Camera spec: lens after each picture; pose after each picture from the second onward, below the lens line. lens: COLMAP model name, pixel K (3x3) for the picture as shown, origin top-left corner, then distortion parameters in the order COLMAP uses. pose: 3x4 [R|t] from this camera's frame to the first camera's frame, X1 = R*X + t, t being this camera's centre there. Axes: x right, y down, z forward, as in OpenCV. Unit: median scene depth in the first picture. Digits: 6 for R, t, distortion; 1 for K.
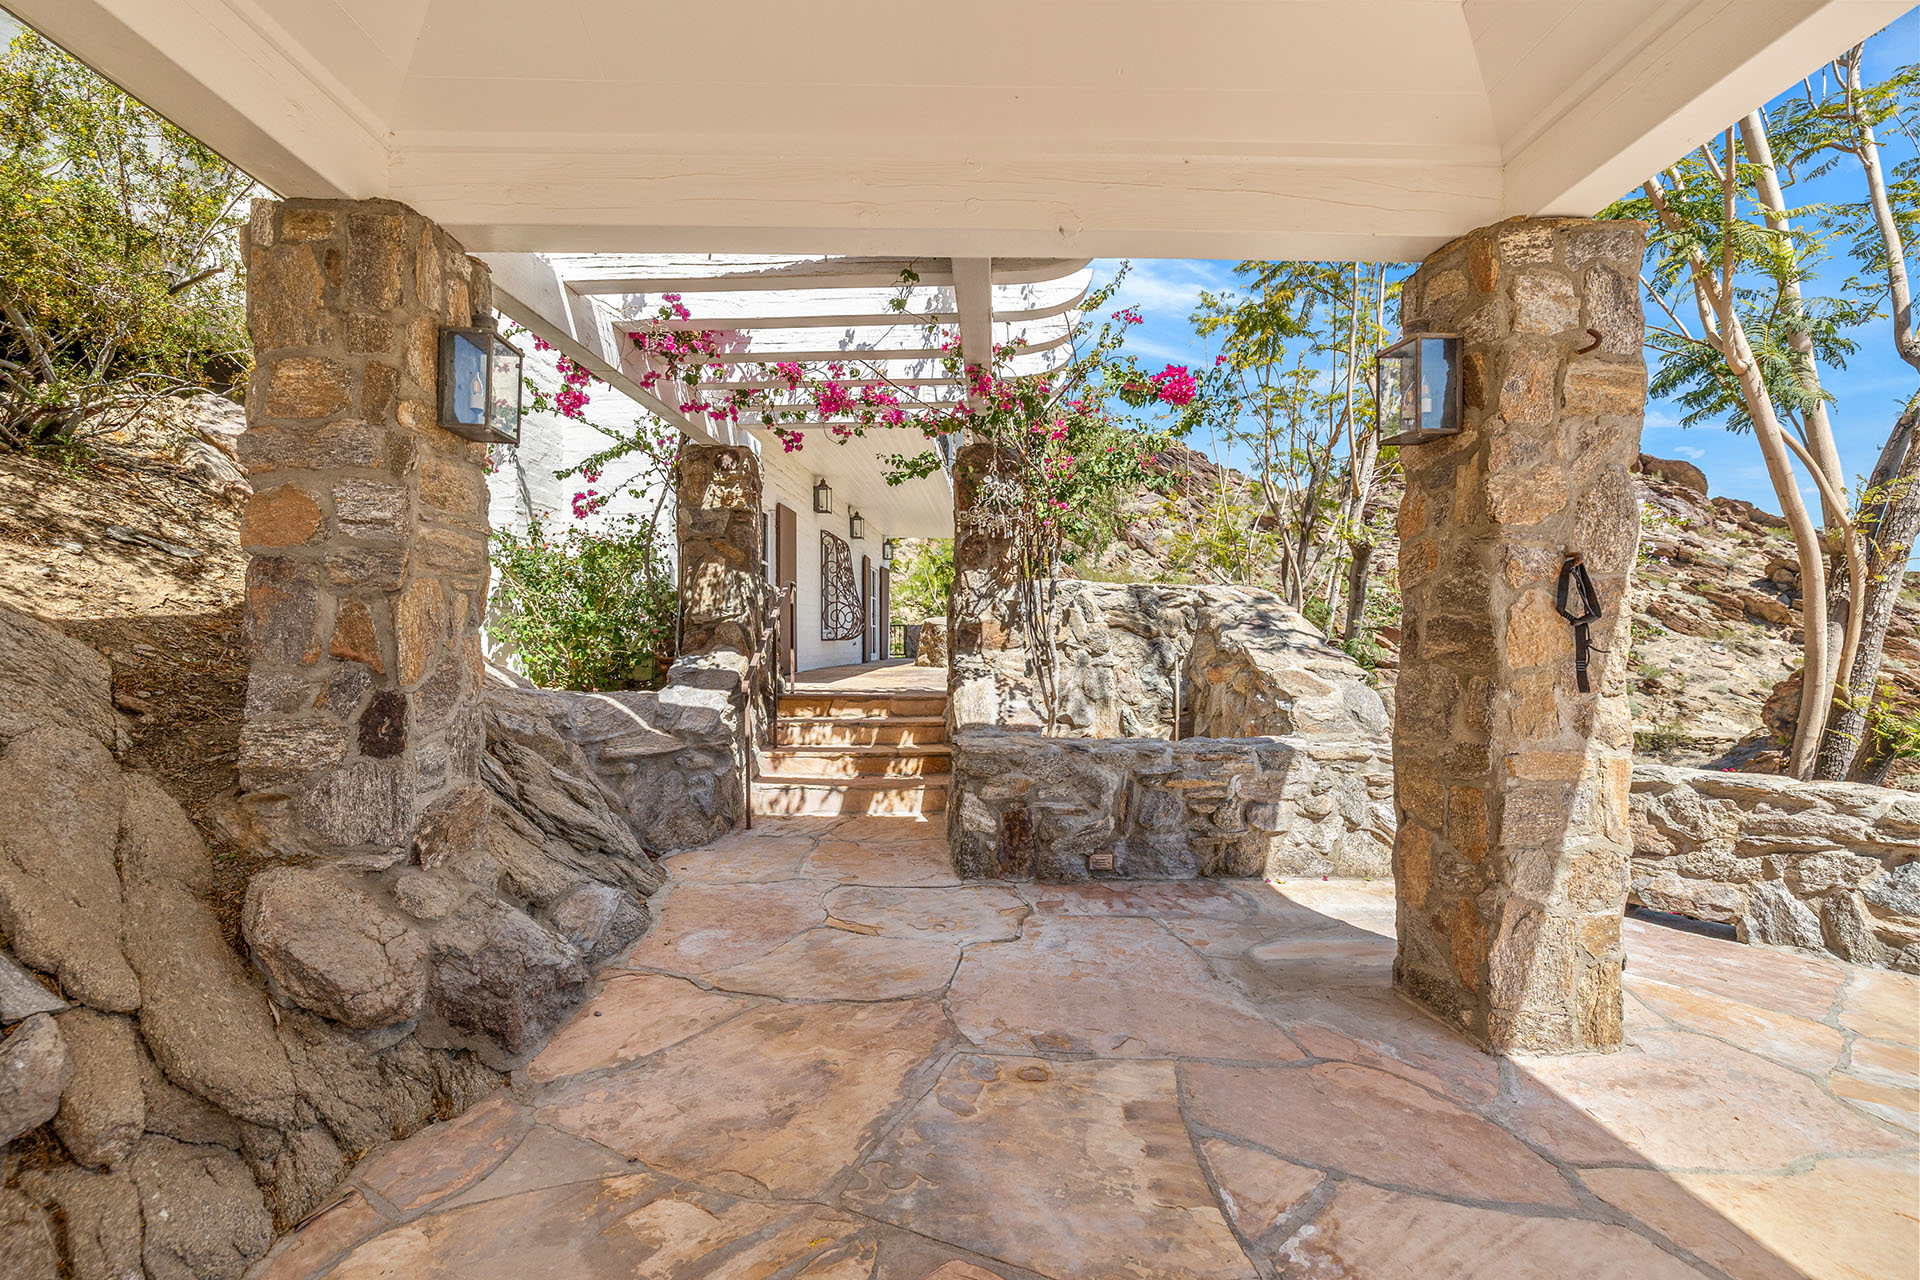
lens RADIAL K [[799.9, 0, 956.2], [0, 799.9, 637.9], [0, 0, 1]] dist [0.001152, -0.000117]
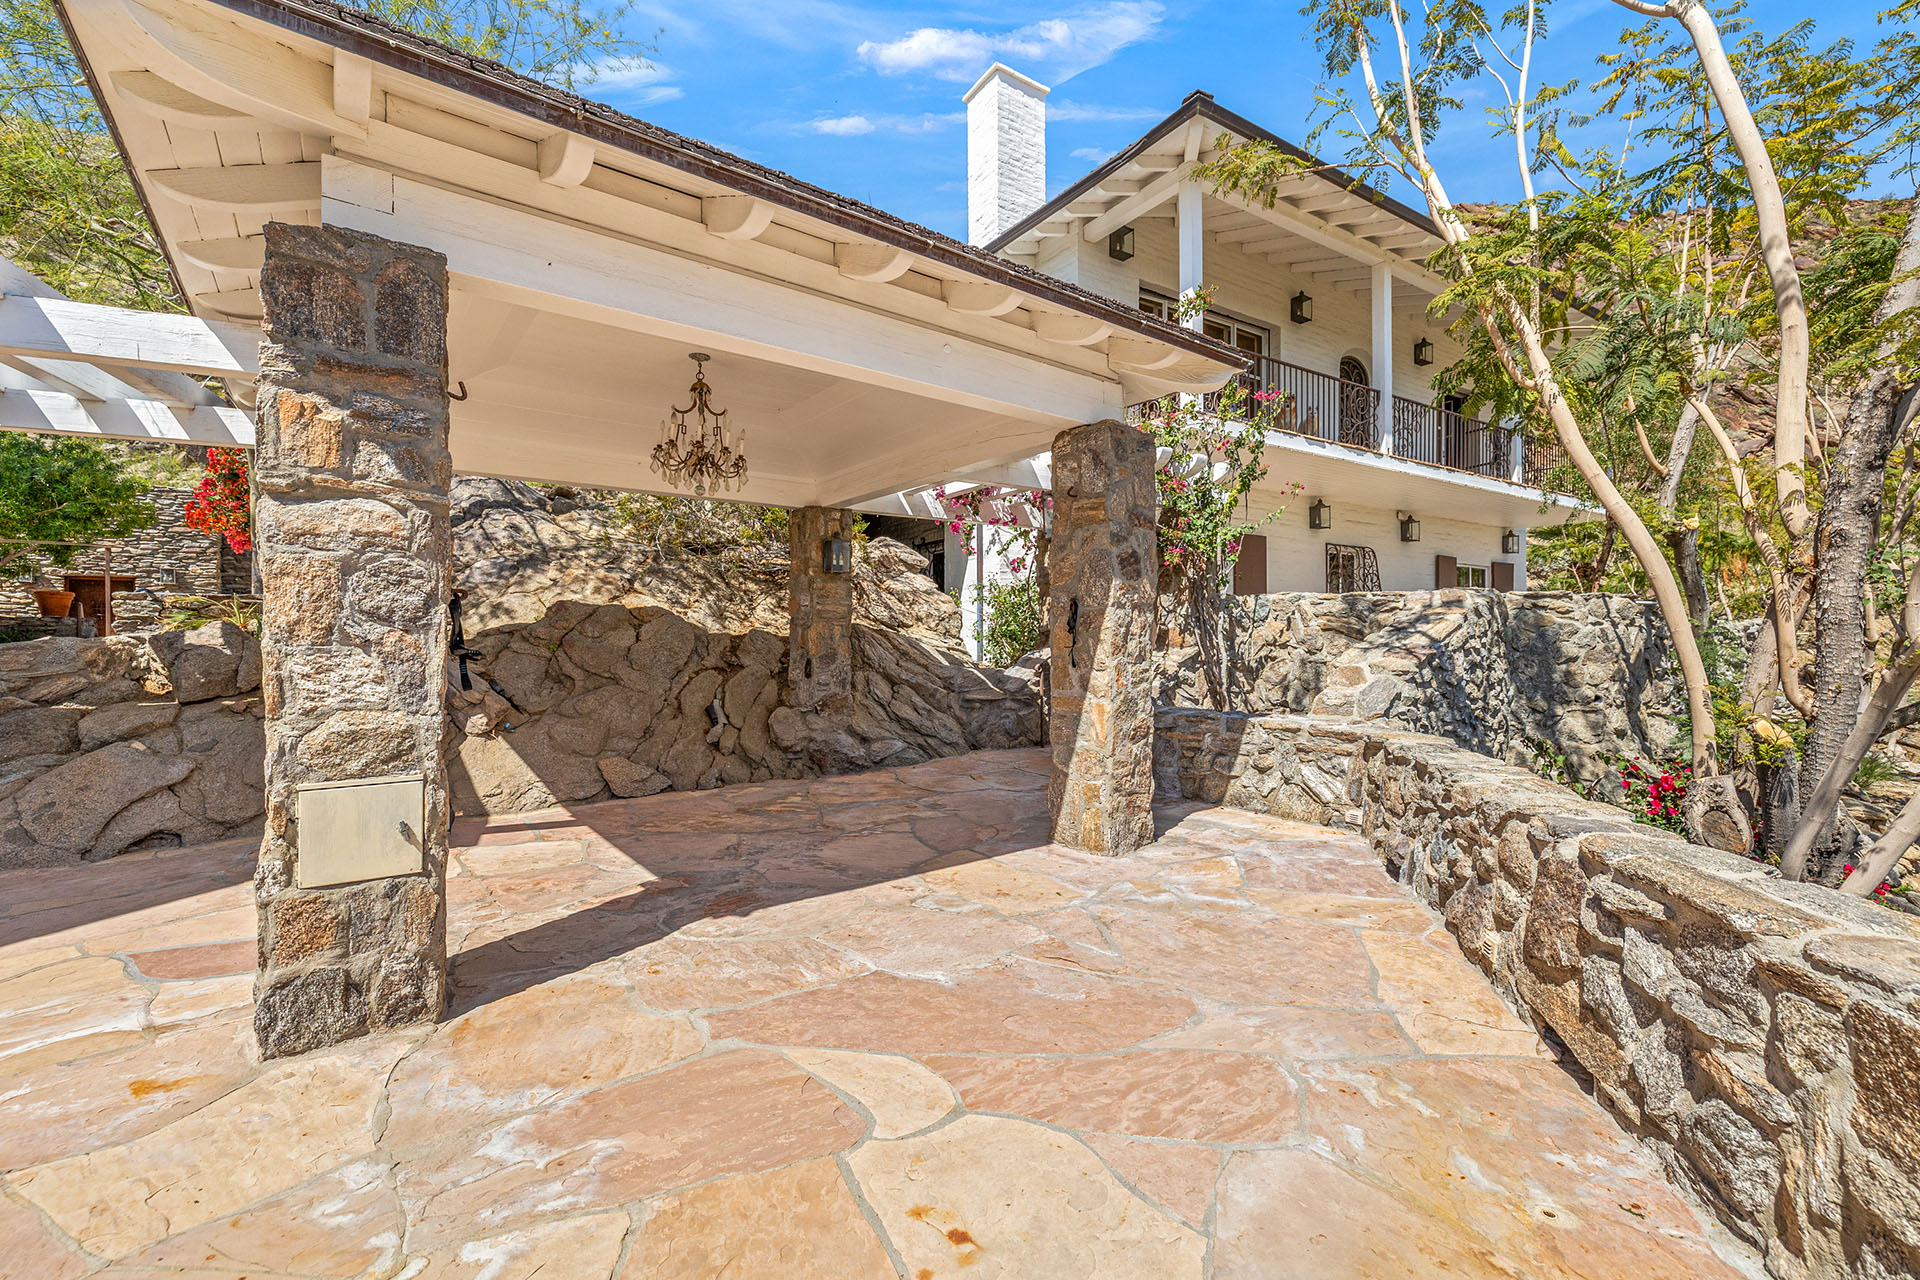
lens RADIAL K [[799.9, 0, 964.9], [0, 799.9, 641.5], [0, 0, 1]] dist [0.001152, -0.000117]
pose [[0.593666, -0.002013, -0.804709, 1.255618], [0.004083, 0.999992, 0.000511, 0.000706], [0.804701, -0.003589, 0.593669, -0.227047]]
